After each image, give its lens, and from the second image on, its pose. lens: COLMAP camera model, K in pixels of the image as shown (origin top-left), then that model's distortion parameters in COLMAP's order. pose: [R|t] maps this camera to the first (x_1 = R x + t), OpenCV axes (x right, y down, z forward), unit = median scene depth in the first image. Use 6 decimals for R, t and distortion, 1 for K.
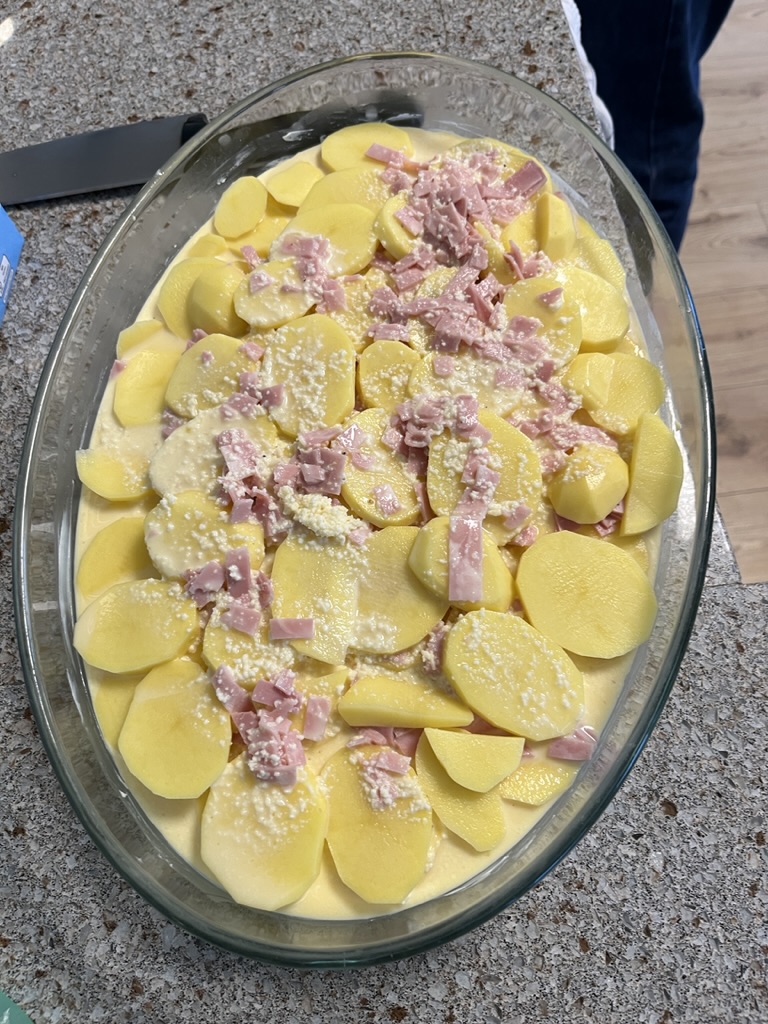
lens RADIAL K [[797.0, 0, 380.0], [0, 797.0, 504.8], [0, 0, 1]] dist [0.073870, -0.143958]
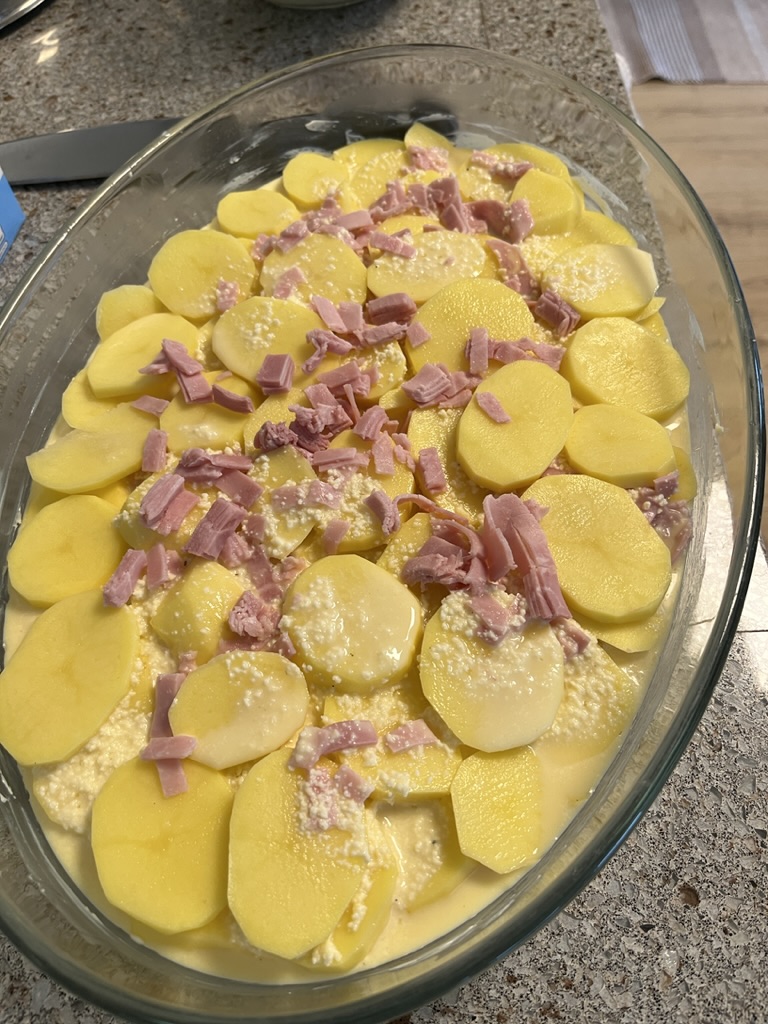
lens RADIAL K [[797.0, 0, 386.1], [0, 797.0, 522.5], [0, 0, 1]] dist [0.073870, -0.143958]
pose [[0.995447, 0.089299, -0.033344, 0.046883], [-0.092940, 0.986962, -0.131407, 0.119767], [0.021175, 0.133908, 0.990768, 0.135030]]
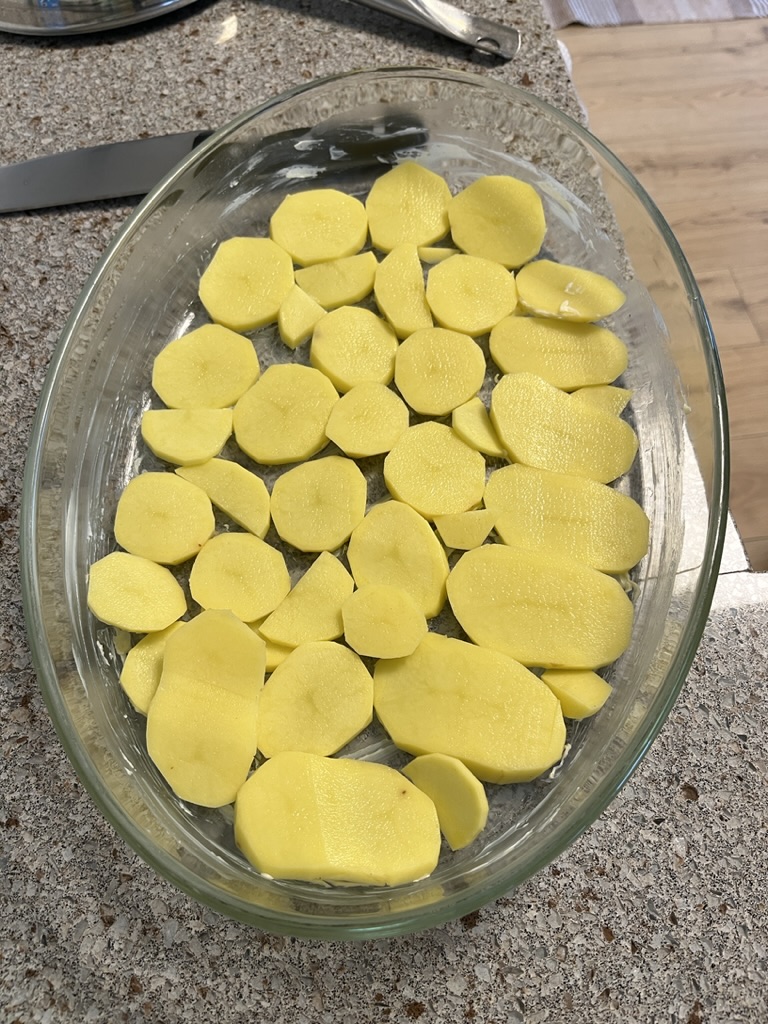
lens RADIAL K [[797.0, 0, 381.3], [0, 797.0, 514.1], [0, 0, 1]] dist [0.073870, -0.143958]
pose [[0.999505, 0.007784, 0.030489, -0.038102], [-0.005263, 0.996625, -0.081921, 0.099085], [-0.031024, 0.081720, 0.996172, 0.009849]]
